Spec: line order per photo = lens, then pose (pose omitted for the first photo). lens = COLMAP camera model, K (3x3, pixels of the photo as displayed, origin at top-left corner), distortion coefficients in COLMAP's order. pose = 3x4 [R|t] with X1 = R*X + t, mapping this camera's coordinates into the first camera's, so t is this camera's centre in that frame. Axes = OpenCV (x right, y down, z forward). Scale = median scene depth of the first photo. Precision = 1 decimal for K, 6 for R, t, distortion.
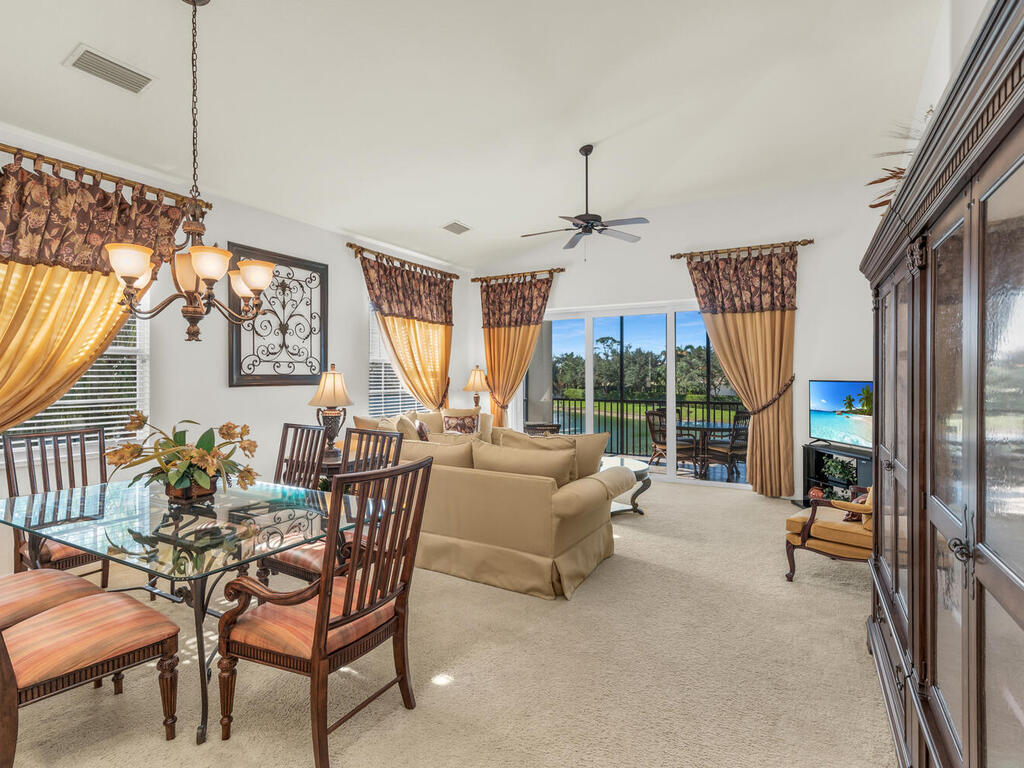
lens RADIAL K [[531.6, 0, 505.4], [0, 531.6, 380.5], [0, 0, 1]] dist [-0.000932, 0.000072]
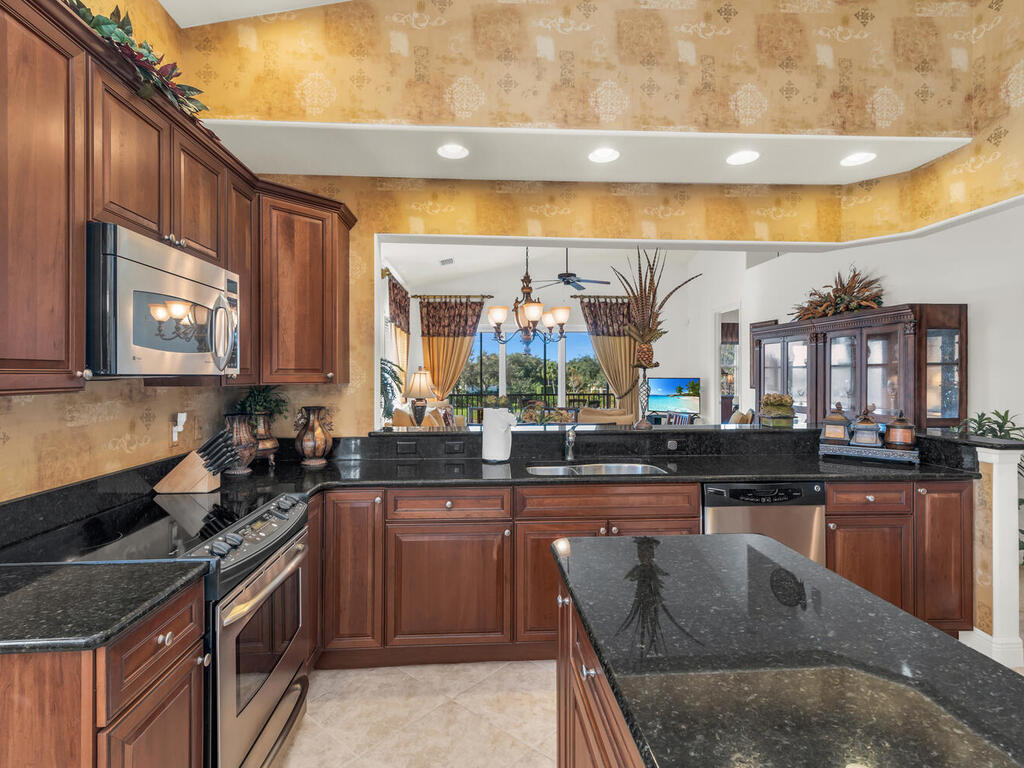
lens RADIAL K [[536.2, 0, 512.3], [0, 536.2, 376.6], [0, 0, 1]] dist [0.016132, 0.000162]
pose [[0.835791, -0.001384, 0.549046, -0.675532], [0.004279, 0.999983, -0.003994, 0.000955], [-0.549031, 0.005687, 0.835783, -0.189672]]
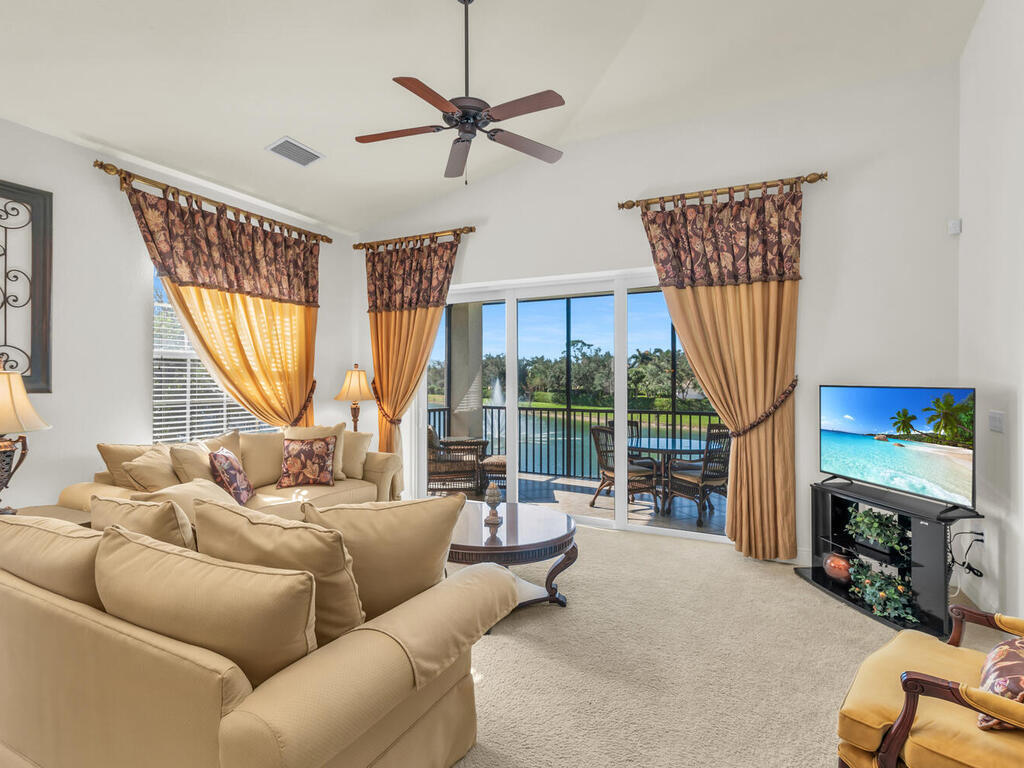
lens RADIAL K [[531.0, 0, 510.7], [0, 531.0, 382.7], [0, 0, 1]] dist [0.002953, 0.000330]
pose [[0.998101, 0.001004, 0.061594, 0.130880], [-0.000882, 0.999998, -0.002007, -0.002060], [-0.061595, 0.001949, 0.998099, 0.325195]]
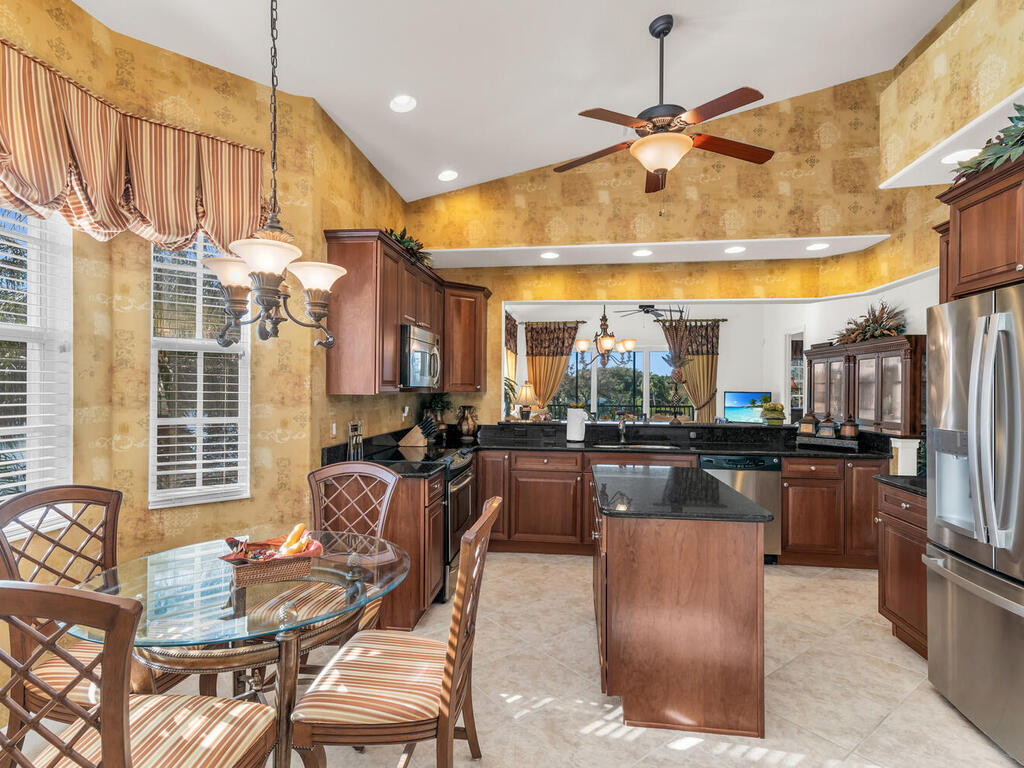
lens RADIAL K [[531.6, 0, 505.4], [0, 531.6, 380.5], [0, 0, 1]] dist [-0.000932, 0.000072]
pose [[0.928717, 0.012410, 0.370581, -0.801573], [-0.005150, 0.999775, -0.020576, 0.003100], [-0.370753, 0.017201, 0.928572, -0.452878]]
